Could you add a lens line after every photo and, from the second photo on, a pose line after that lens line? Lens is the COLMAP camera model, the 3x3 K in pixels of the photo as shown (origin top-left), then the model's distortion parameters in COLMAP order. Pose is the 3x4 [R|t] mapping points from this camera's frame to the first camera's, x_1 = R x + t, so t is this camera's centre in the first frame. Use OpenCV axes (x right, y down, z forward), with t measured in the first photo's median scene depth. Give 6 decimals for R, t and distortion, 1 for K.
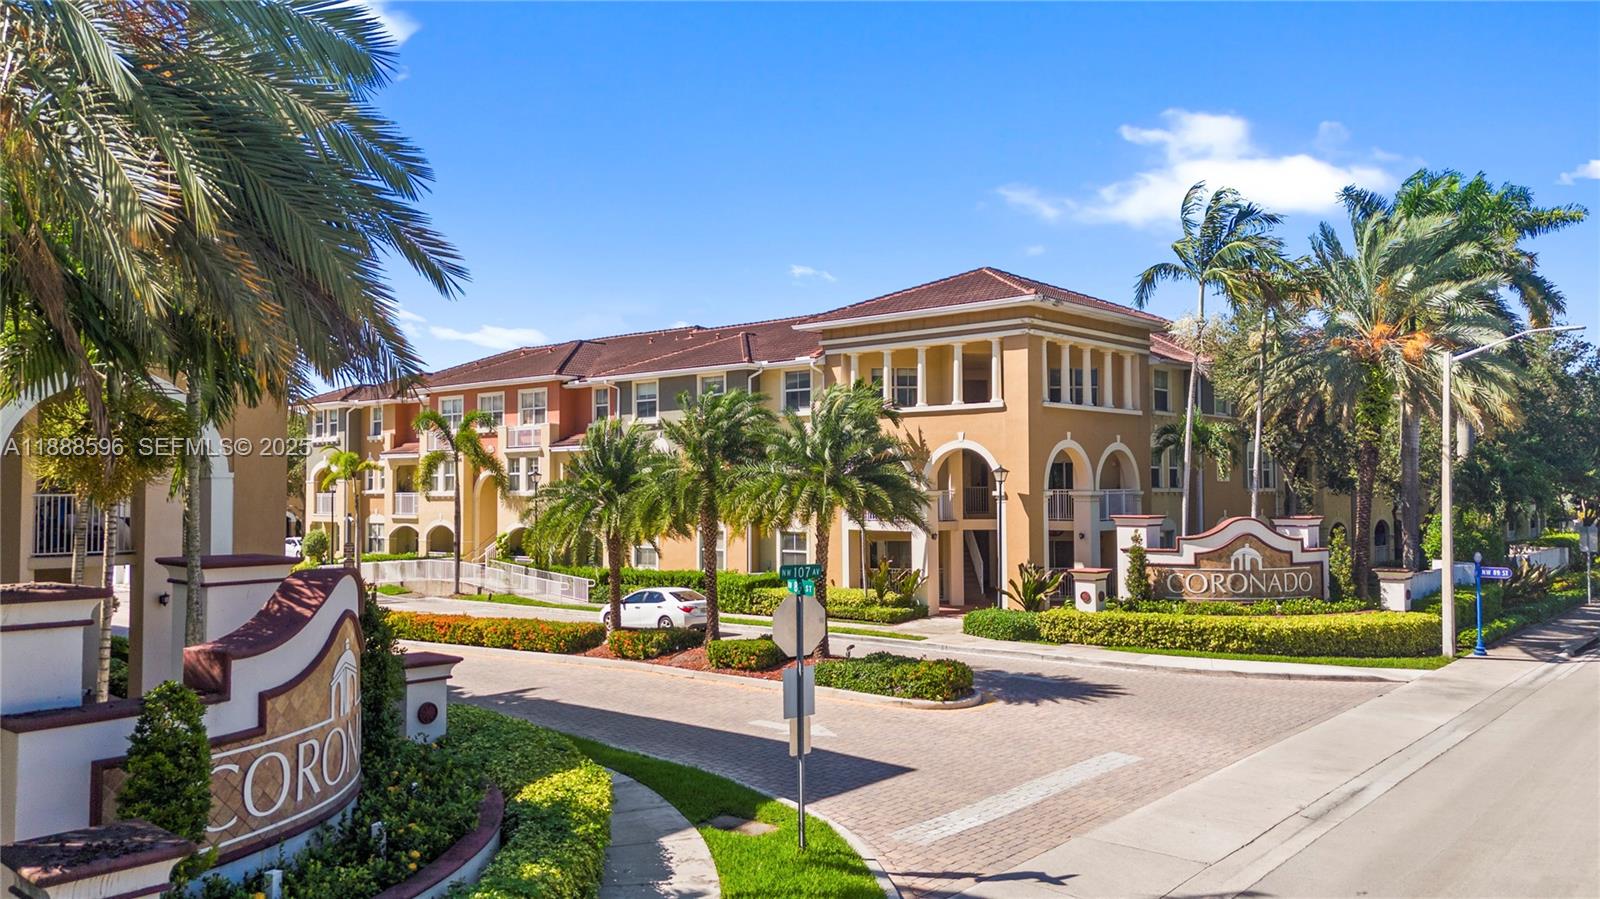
lens RADIAL K [[1192.6, 0, 778.1], [0, 1192.6, 445.4], [0, 0, 1]] dist [0.091259, -0.247451]
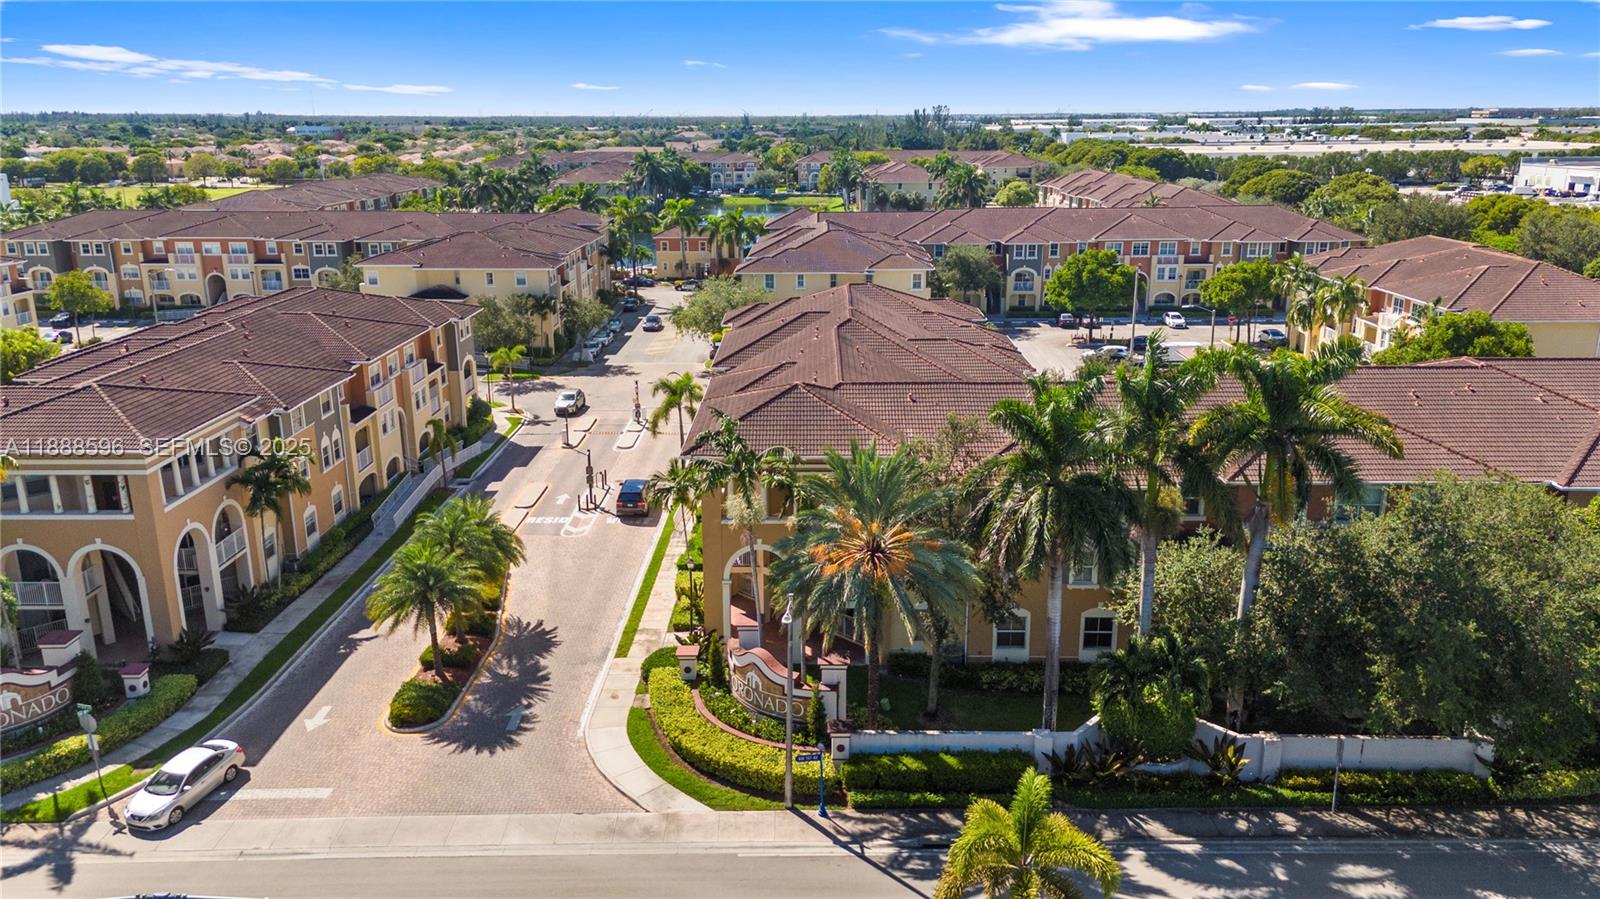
lens RADIAL K [[1178.0, 0, 794.8], [0, 1178.0, 450.3], [0, 0, 1]] dist [0.085800, -0.101861]
pose [[0.661200, 0.204922, -0.721679, 1.232749], [0.026188, 0.955080, 0.295190, -0.506003], [0.749752, -0.214079, 0.626133, 0.235751]]
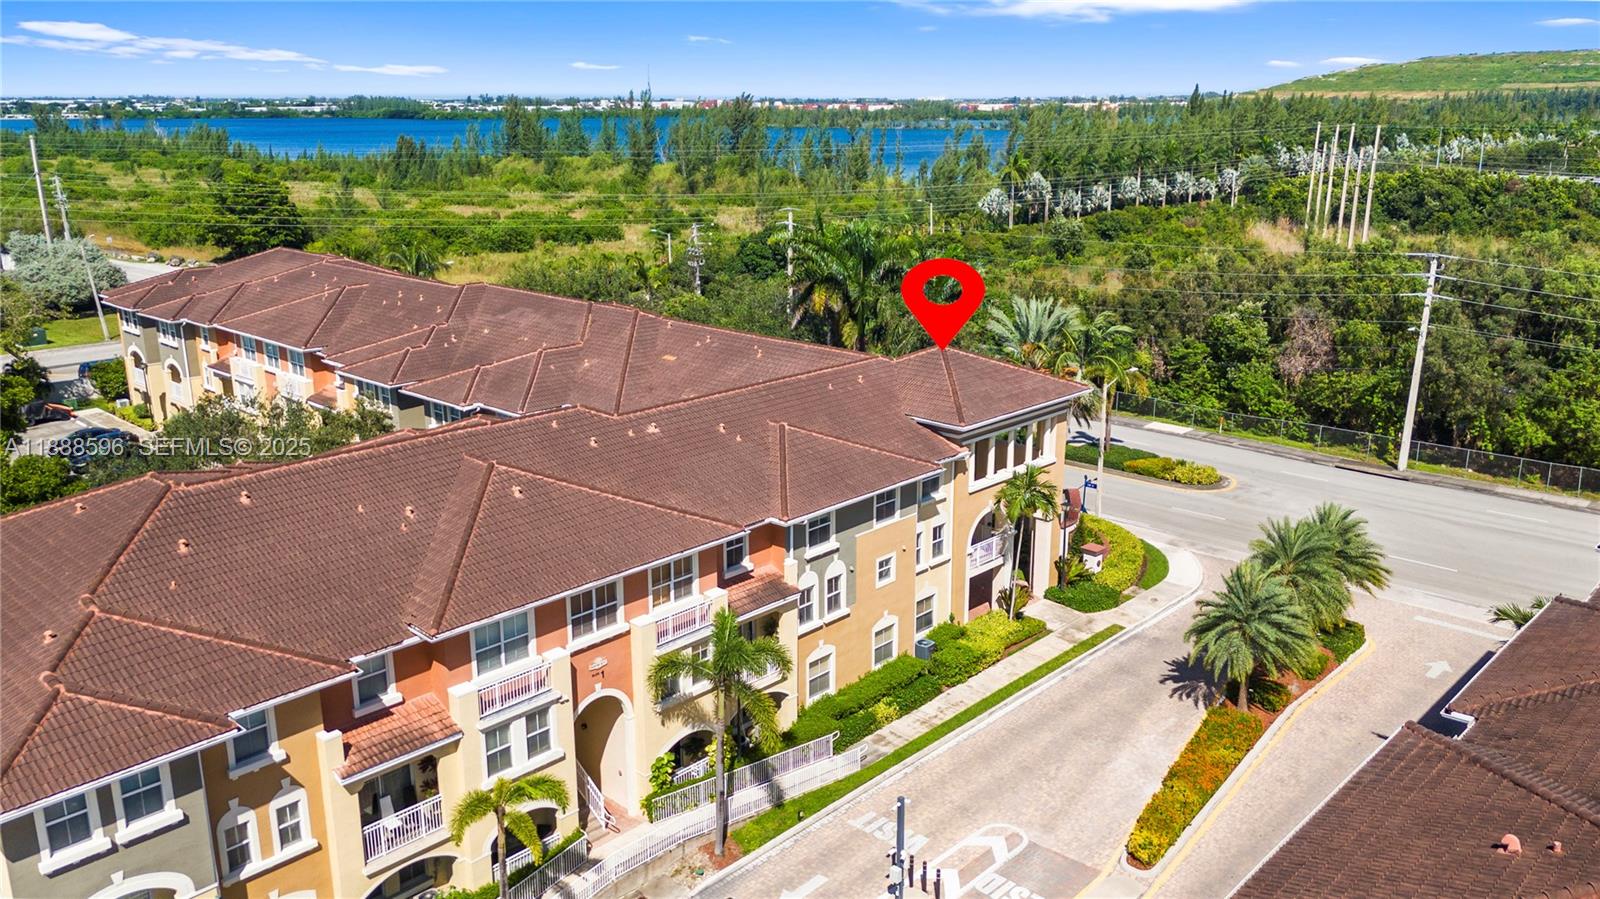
lens RADIAL K [[1232.9, 0, 802.1], [0, 1232.9, 473.5], [0, 0, 1]] dist [0.154959, -0.124802]
pose [[0.020649, -0.281586, 0.959314, -1.279416], [-0.024532, 0.959087, 0.282047, -0.437071], [-0.999486, -0.029358, 0.012896, 1.287329]]
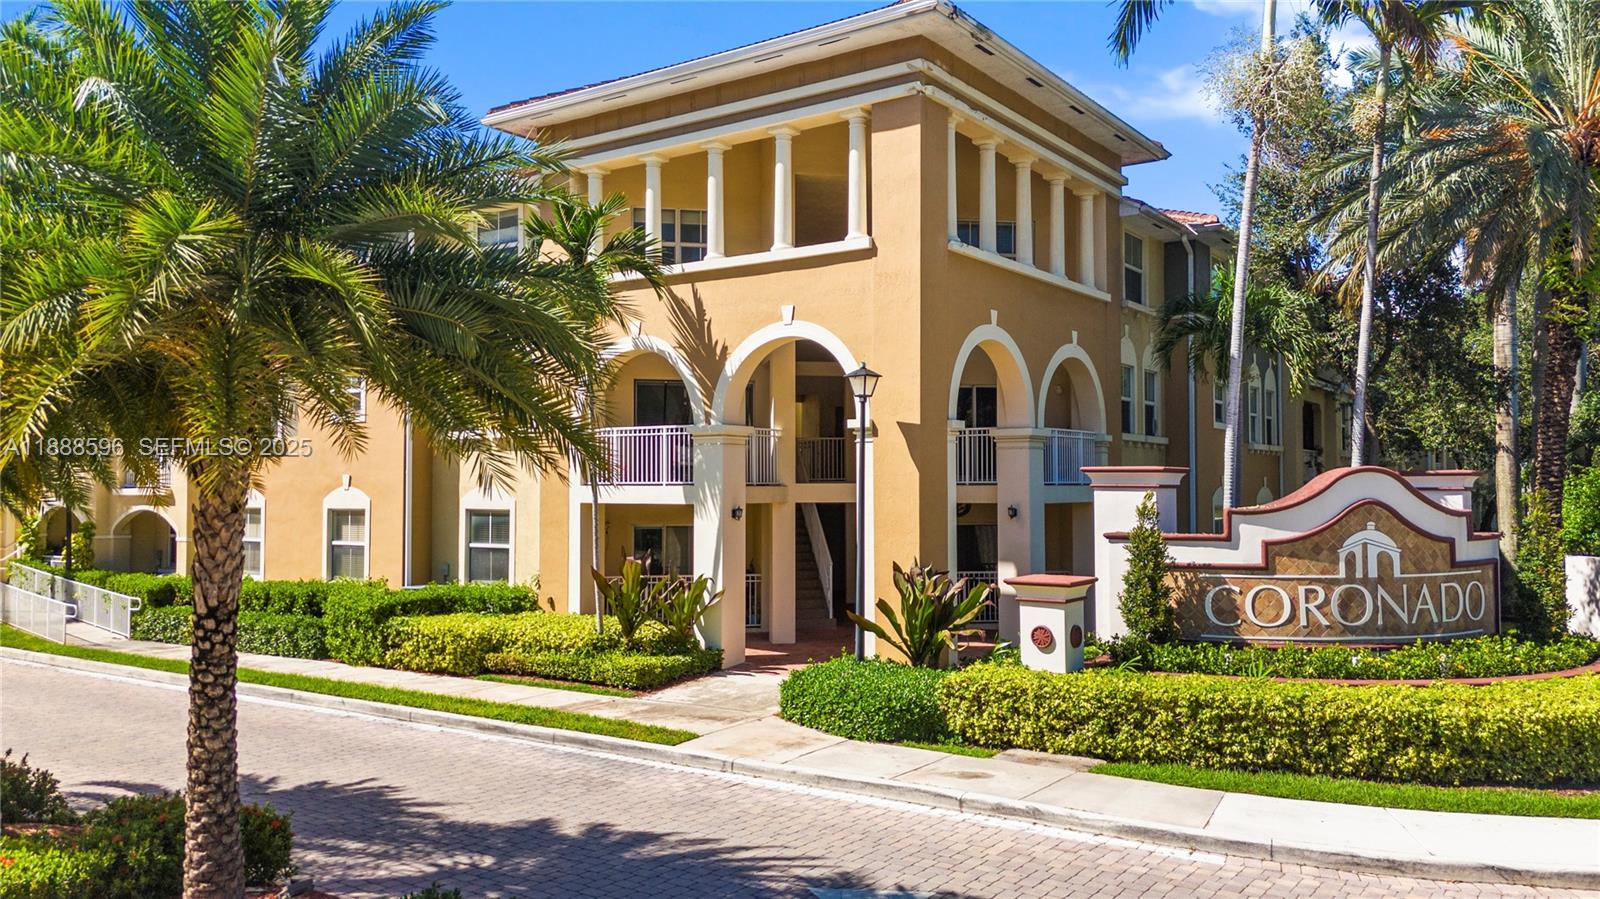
lens RADIAL K [[1192.6, 0, 800.0], [0, 1192.6, 449.5], [0, 0, 1]] dist [0.082417, -0.096951]
pose [[0.992011, 0.007231, 0.125943, 0.098043], [-0.007749, 0.999963, 0.003628, 0.049237], [-0.125912, -0.004575, 0.992031, 0.514061]]
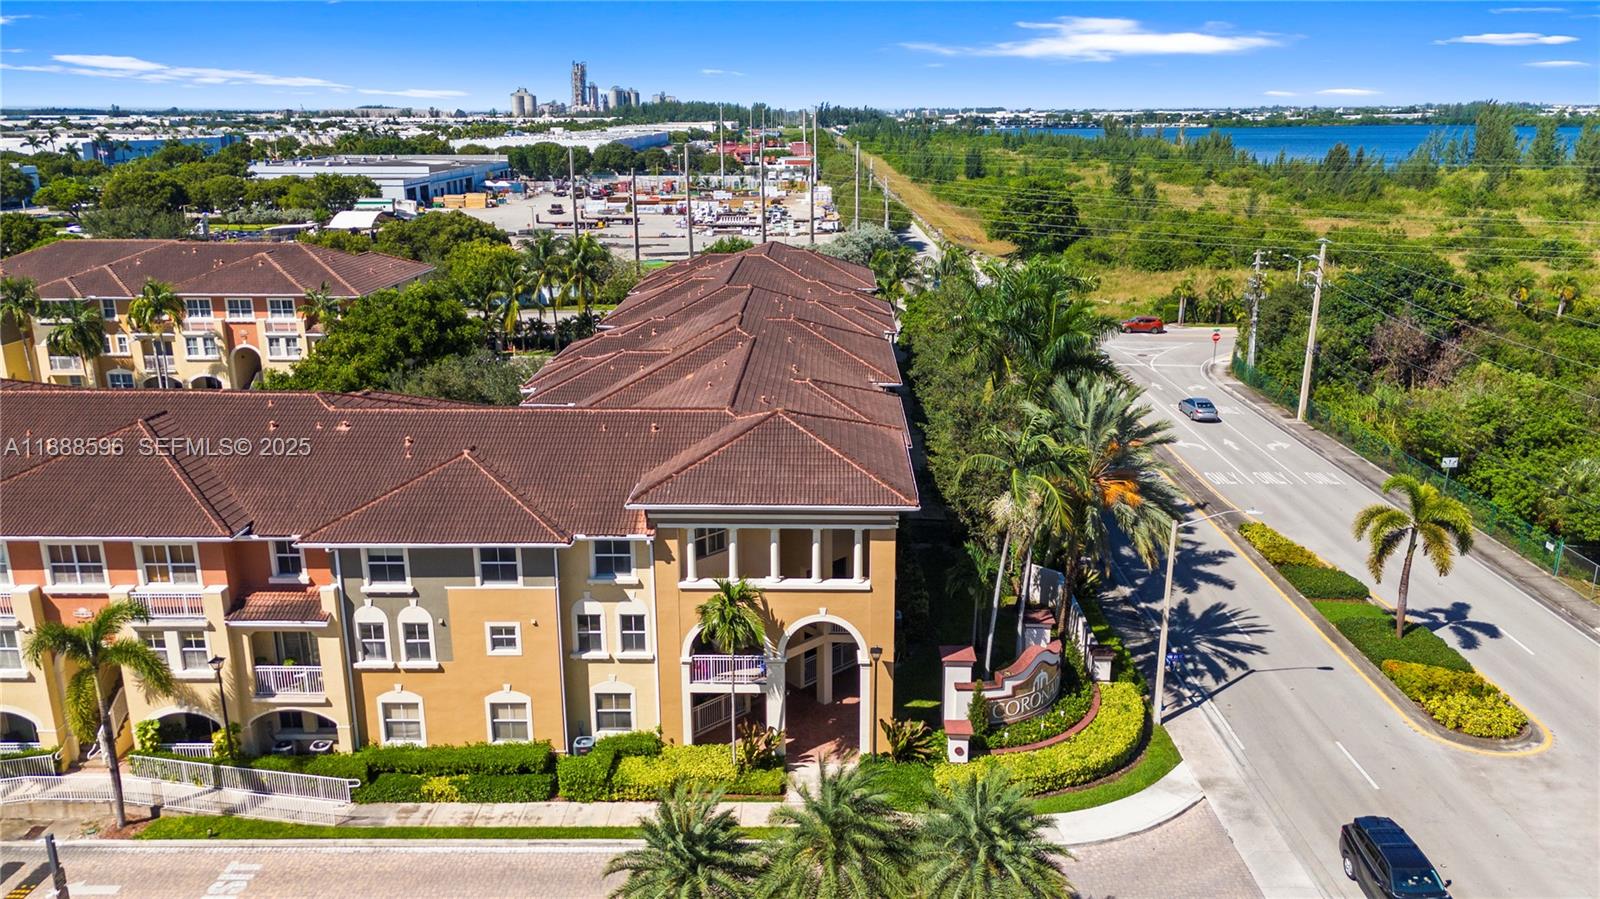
lens RADIAL K [[1178.0, 0, 794.8], [0, 1178.0, 450.3], [0, 0, 1]] dist [0.085800, -0.101861]
pose [[0.756753, -0.177536, 0.629130, -0.521530], [-0.020613, 0.955455, 0.294417, -0.470983], [-0.653375, -0.235770, 0.719384, 0.294410]]
